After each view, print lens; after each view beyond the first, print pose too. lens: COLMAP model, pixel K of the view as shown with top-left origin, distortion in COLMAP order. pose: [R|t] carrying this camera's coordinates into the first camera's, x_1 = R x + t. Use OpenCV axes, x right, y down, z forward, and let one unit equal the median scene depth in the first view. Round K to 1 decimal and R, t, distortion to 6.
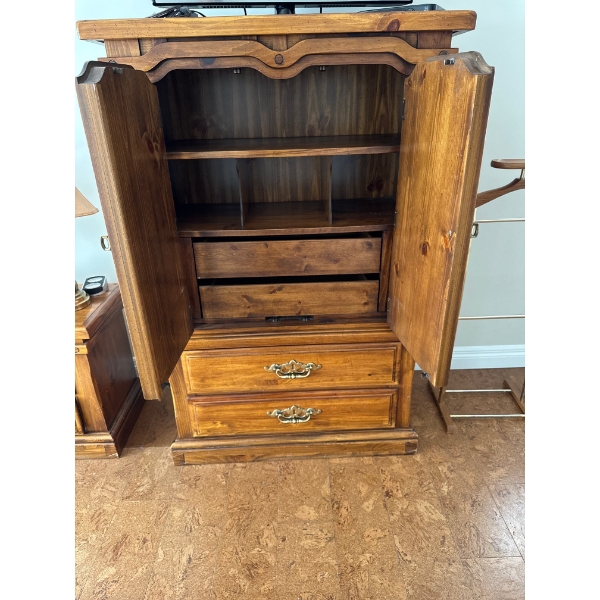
lens RADIAL K [[432.1, 0, 300.5], [0, 432.1, 299.7], [0, 0, 1]] dist [0.006435, -0.009353]
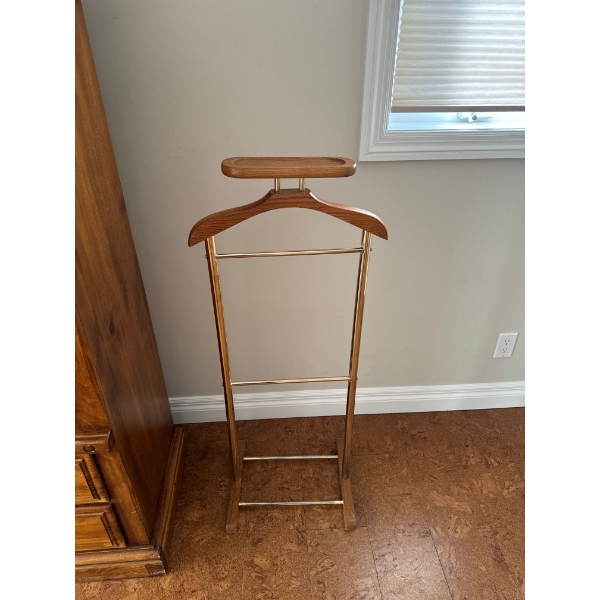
lens RADIAL K [[432.1, 0, 299.4], [0, 432.1, 299.7], [0, 0, 1]] dist [0.006435, -0.009353]
pose [[0.999157, -0.000754, 0.041046, 0.464960], [-0.004110, 0.992971, 0.118283, -0.181059], [-0.040847, -0.118352, 0.992131, 0.343717]]
